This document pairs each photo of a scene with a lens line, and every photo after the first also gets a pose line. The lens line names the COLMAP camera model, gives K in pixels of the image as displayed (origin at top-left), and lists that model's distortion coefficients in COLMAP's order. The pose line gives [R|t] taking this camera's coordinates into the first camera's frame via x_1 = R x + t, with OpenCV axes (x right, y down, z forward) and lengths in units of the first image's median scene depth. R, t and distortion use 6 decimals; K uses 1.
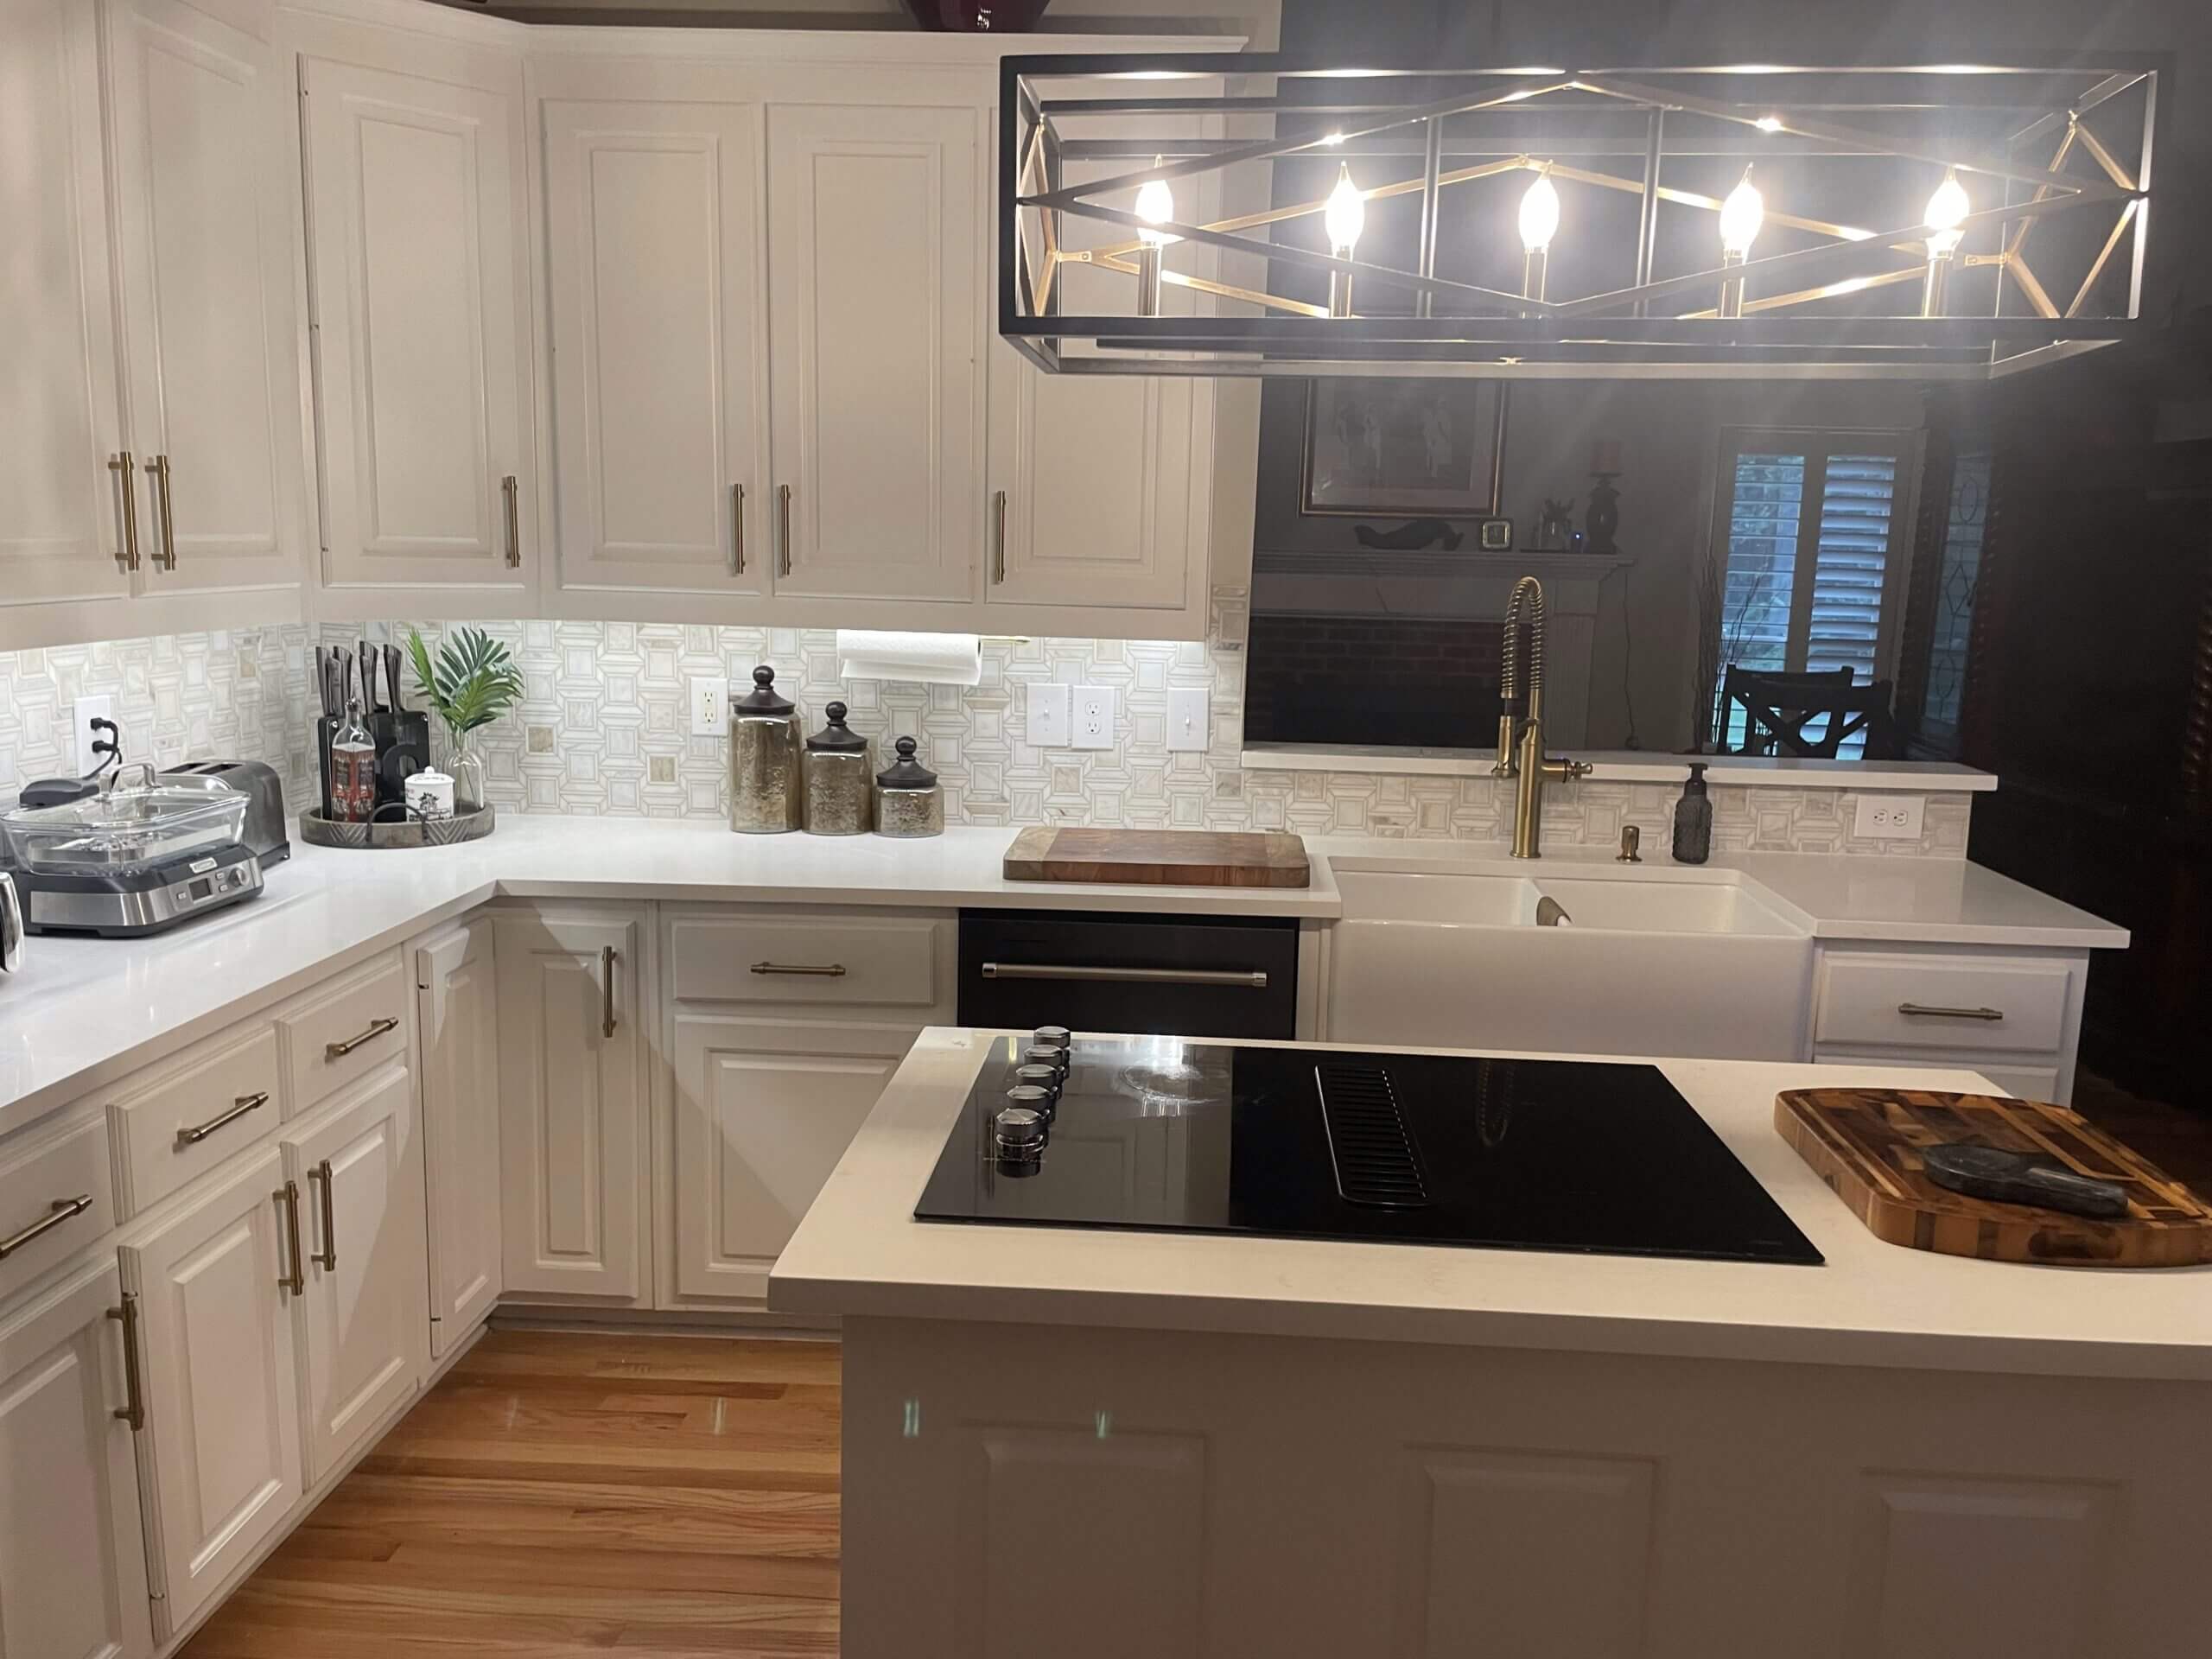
lens RADIAL K [[1638.3, 0, 1131.8], [0, 1638.3, 832.6], [0, 0, 1]] dist [0.085497, -0.112619]
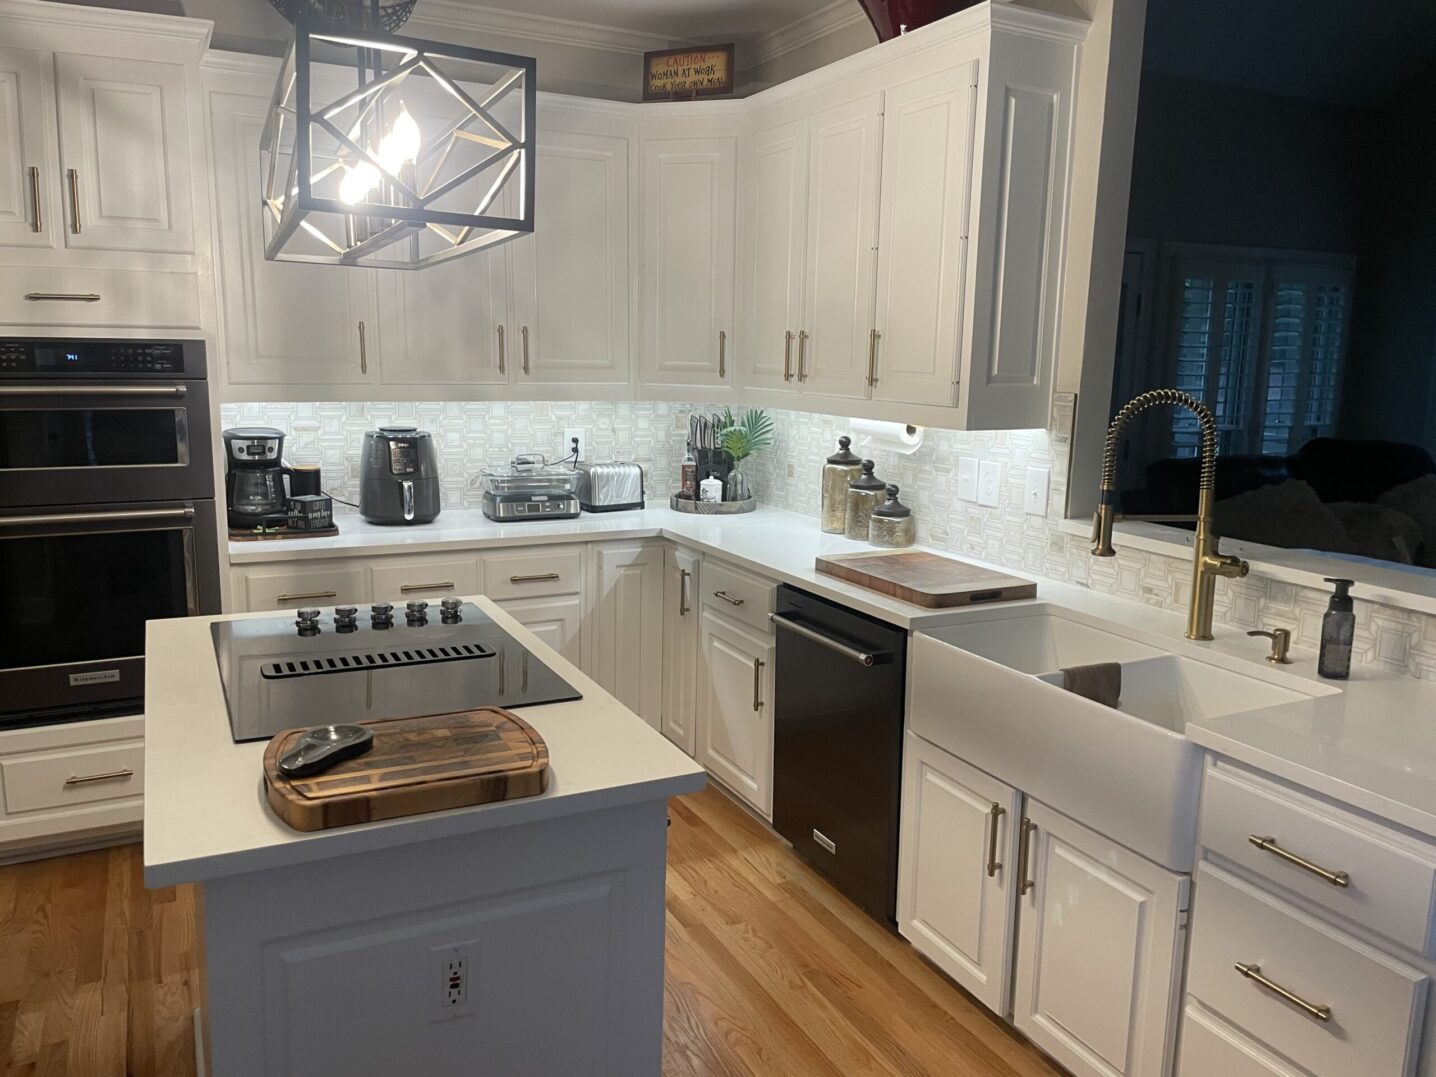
lens RADIAL K [[1063.6, 0, 734.8], [0, 1063.6, 540.5], [0, 0, 1]] dist [0.085497, -0.112619]
pose [[0.511501, 0.136029, -0.848447, 0.664580], [-0.156956, 0.985569, 0.063390, -0.045984], [0.844826, 0.100745, 0.525470, 0.328581]]
